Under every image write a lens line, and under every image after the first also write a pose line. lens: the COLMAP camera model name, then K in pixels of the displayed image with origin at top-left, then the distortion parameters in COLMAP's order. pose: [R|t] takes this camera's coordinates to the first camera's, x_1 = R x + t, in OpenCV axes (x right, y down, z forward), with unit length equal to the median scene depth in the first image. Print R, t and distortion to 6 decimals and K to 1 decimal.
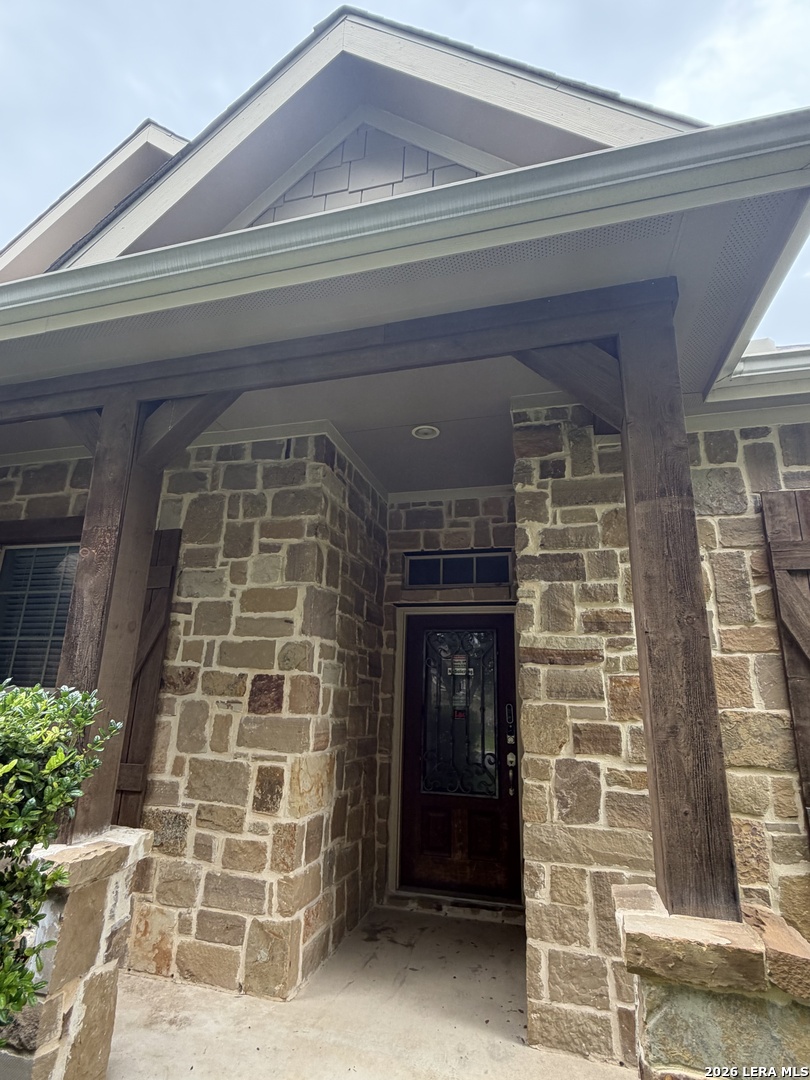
lens RADIAL K [[568.2, 0, 404.3], [0, 568.2, 543.1], [0, 0, 1]] dist [0.004188, 0.000518]
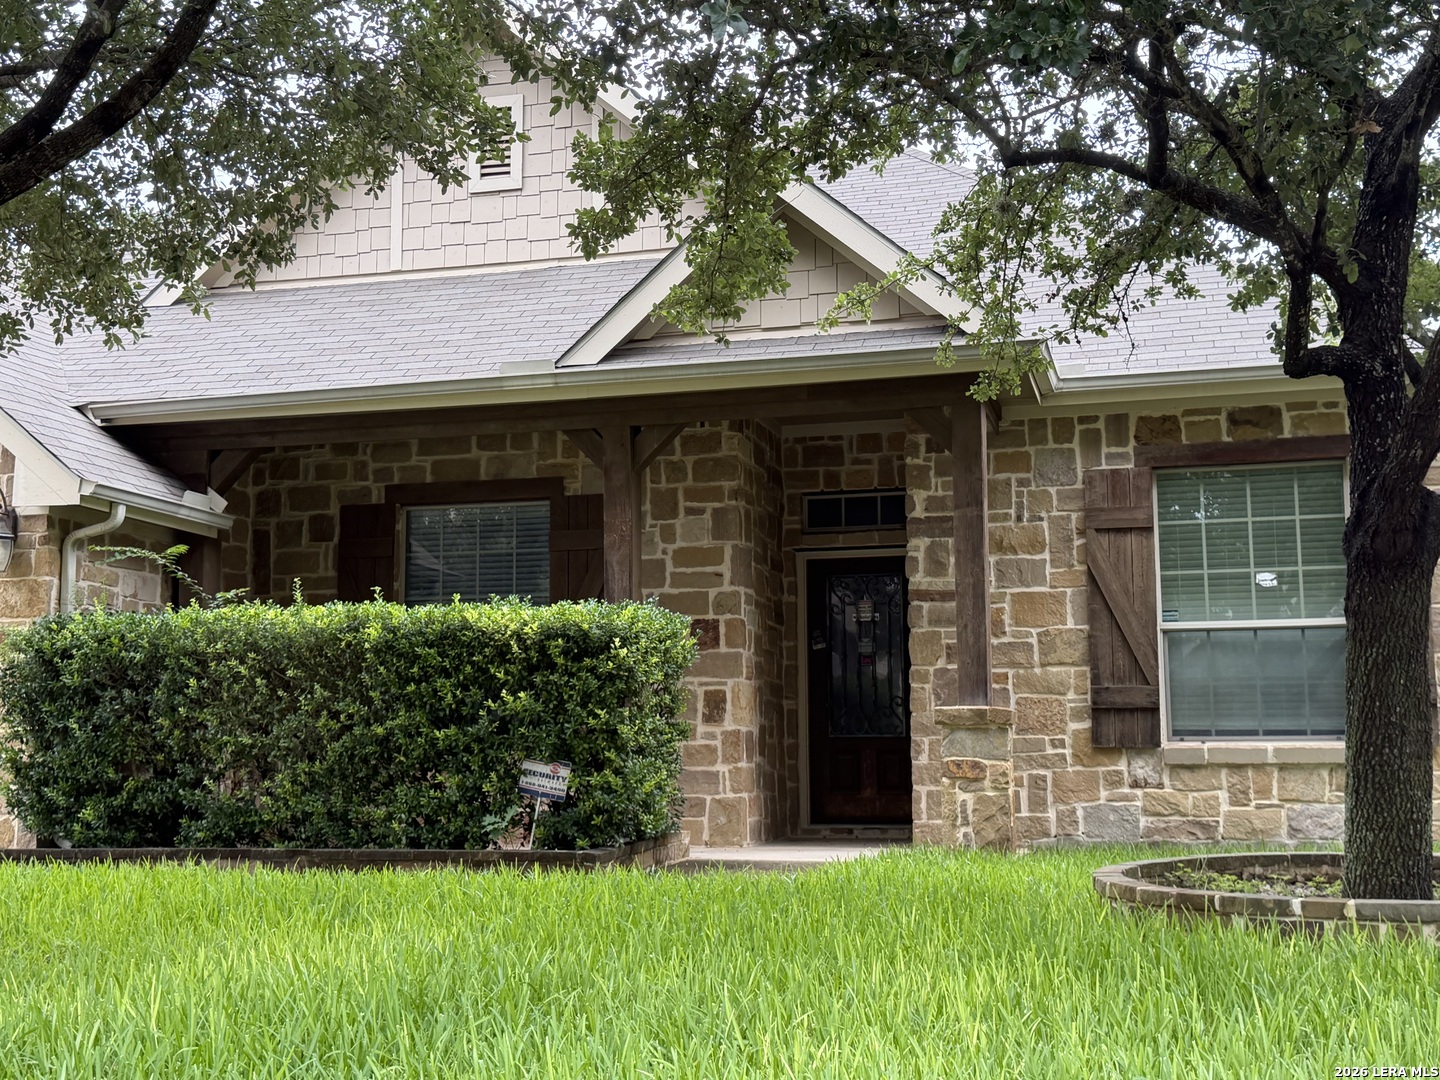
lens RADIAL K [[1833.6, 0, 718.3], [0, 1833.6, 541.0], [0, 0, 1]] dist [0.147198, 0.000000]
pose [[0.999383, -0.033921, 0.009113, -0.255452], [0.032227, 0.988743, 0.146109, -0.529826], [-0.013967, -0.145725, 0.989226, -2.997114]]
